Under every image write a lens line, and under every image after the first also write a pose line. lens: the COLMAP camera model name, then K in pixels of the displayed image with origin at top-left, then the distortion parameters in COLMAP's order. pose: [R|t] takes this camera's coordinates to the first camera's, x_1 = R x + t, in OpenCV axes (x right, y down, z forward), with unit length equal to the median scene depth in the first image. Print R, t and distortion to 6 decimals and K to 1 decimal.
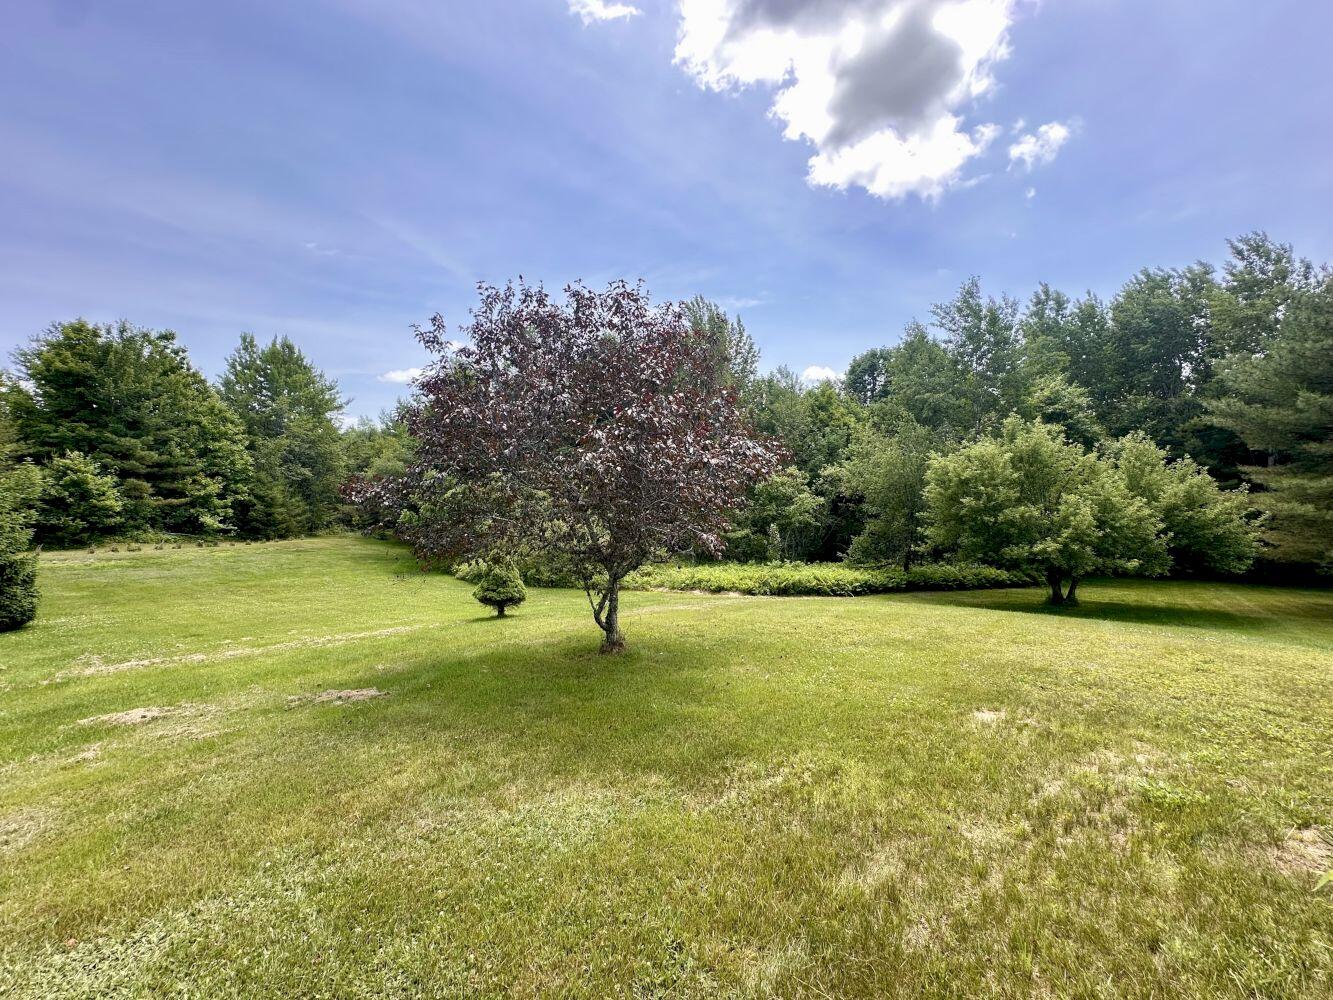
lens RADIAL K [[538.7, 0, 666.9], [0, 538.7, 498.9], [0, 0, 1]] dist [-0.004590, -0.000182]
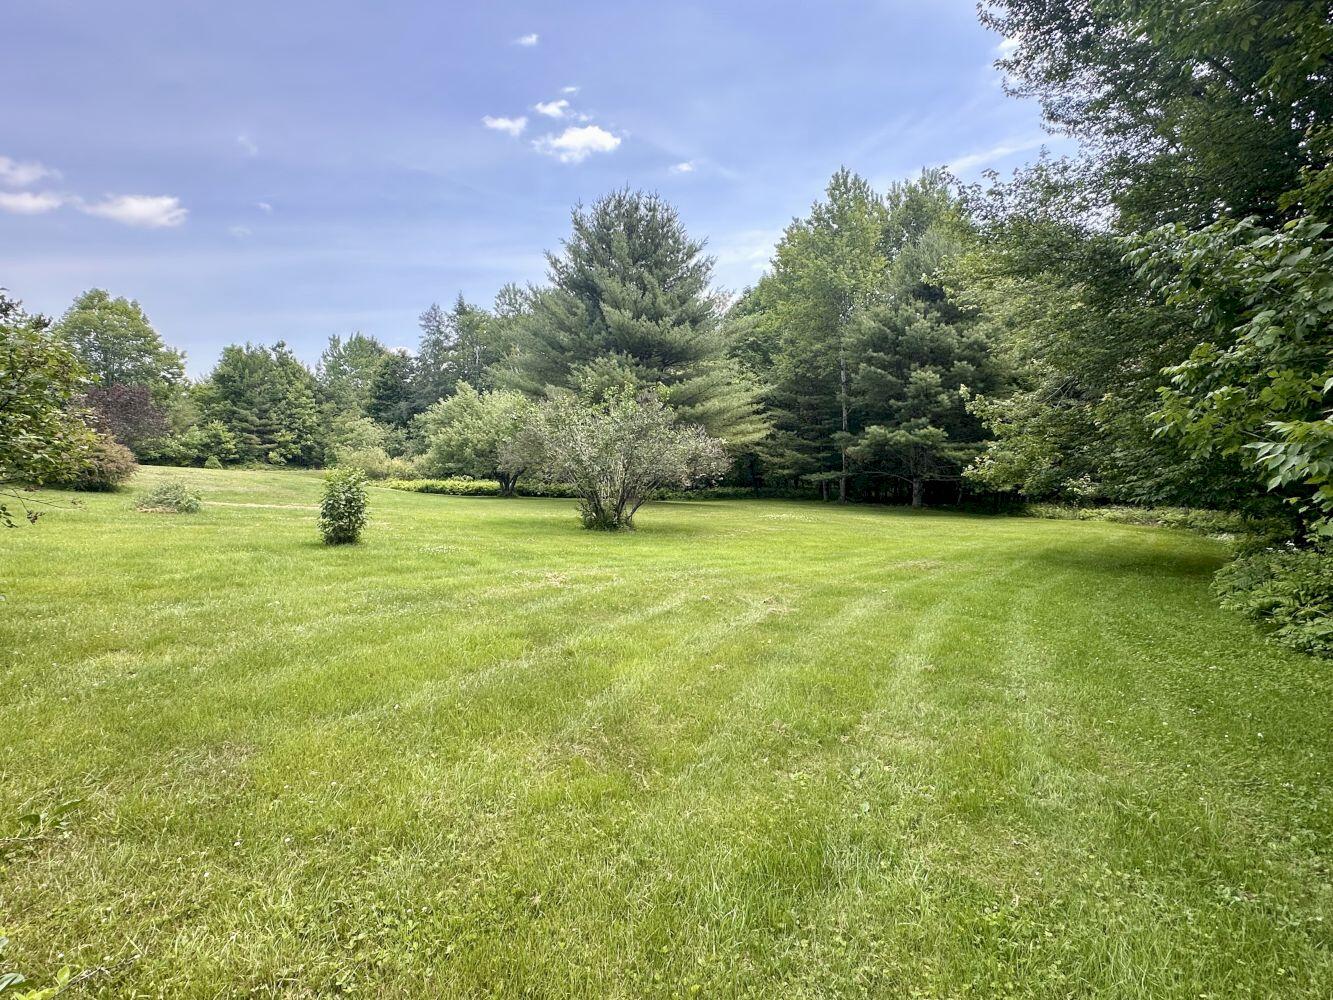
lens RADIAL K [[661.5, 0, 666.0], [0, 661.5, 502.0], [0, 0, 1]] dist [-0.000133, 0.000003]
pose [[0.872954, 0.022642, -0.487276, 1.250199], [0.015109, 0.997188, 0.073404, 0.048631], [0.487568, -0.071440, 0.870157, -0.247084]]
